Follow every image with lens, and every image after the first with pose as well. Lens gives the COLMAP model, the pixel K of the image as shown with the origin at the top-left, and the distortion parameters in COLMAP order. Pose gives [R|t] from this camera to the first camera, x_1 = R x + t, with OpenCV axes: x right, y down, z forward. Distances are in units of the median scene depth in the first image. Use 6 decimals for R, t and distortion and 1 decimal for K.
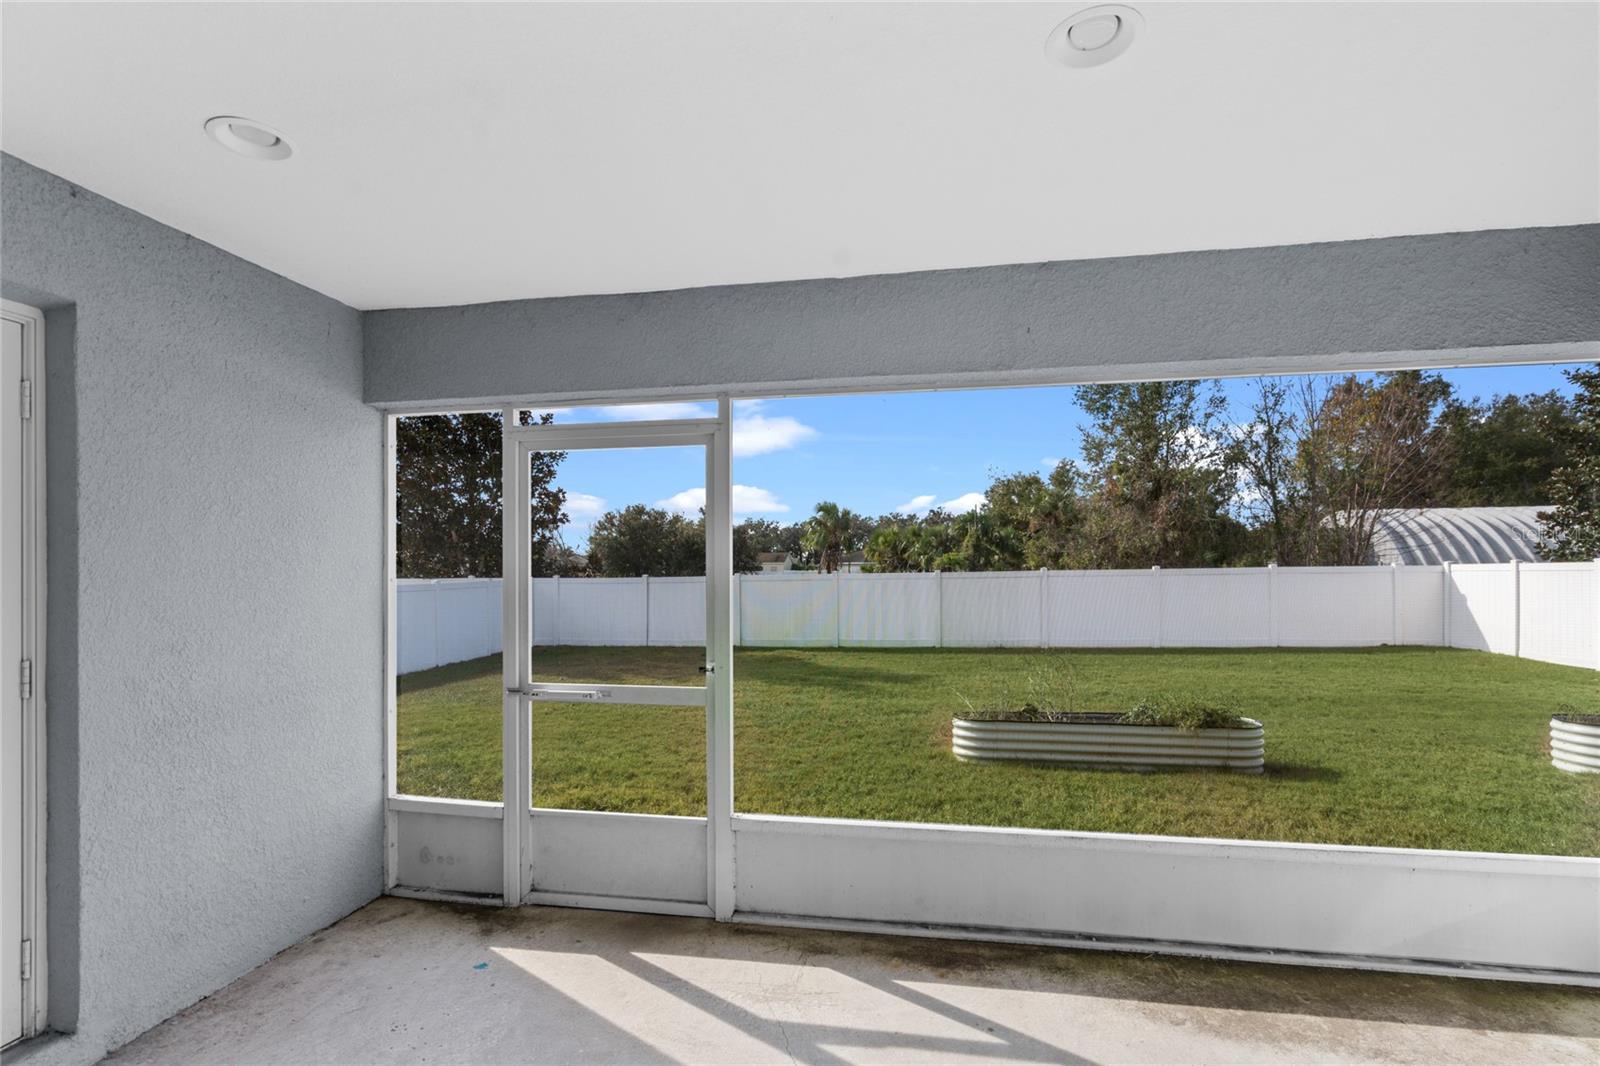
lens RADIAL K [[728.9, 0, 779.3], [0, 728.9, 566.3], [0, 0, 1]] dist [-0.002943, 0.000033]
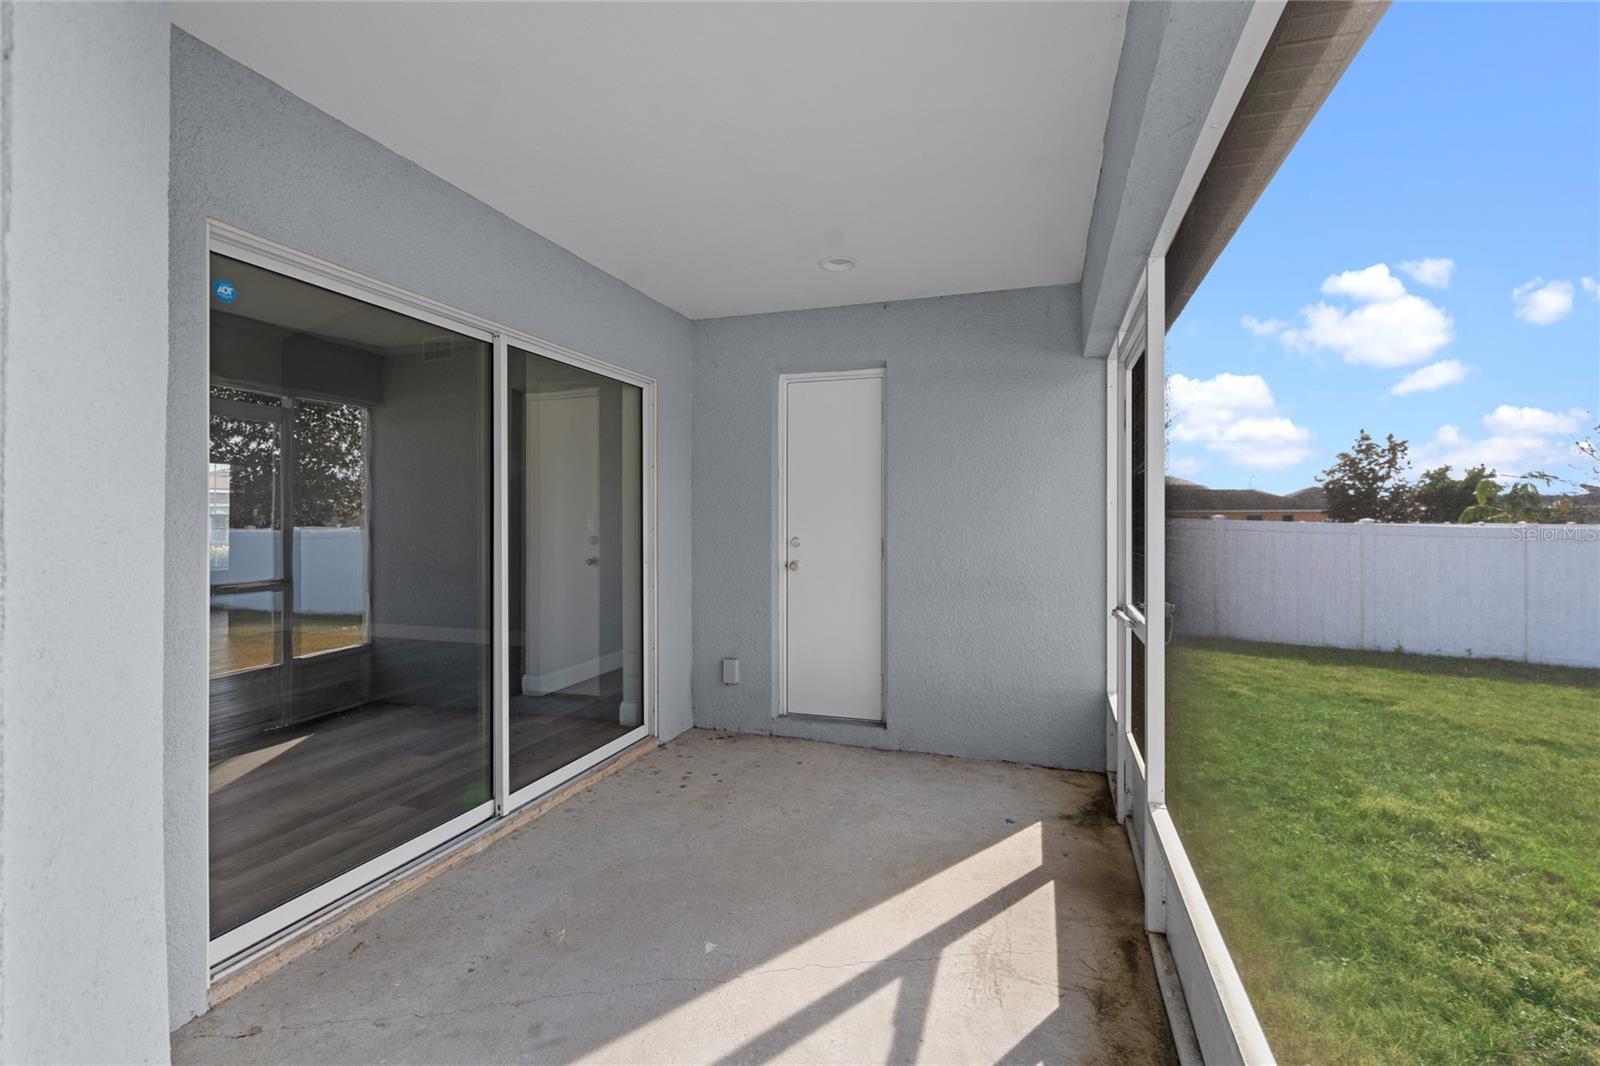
lens RADIAL K [[728.9, 0, 798.0], [0, 728.9, 522.9], [0, 0, 1]] dist [-0.002943, 0.000033]
pose [[-0.140247, 0.007842, -0.990086, 0.823929], [0.000091, 0.999969, 0.007908, 0.050553], [0.990117, 0.001018, -0.140243, 0.827192]]
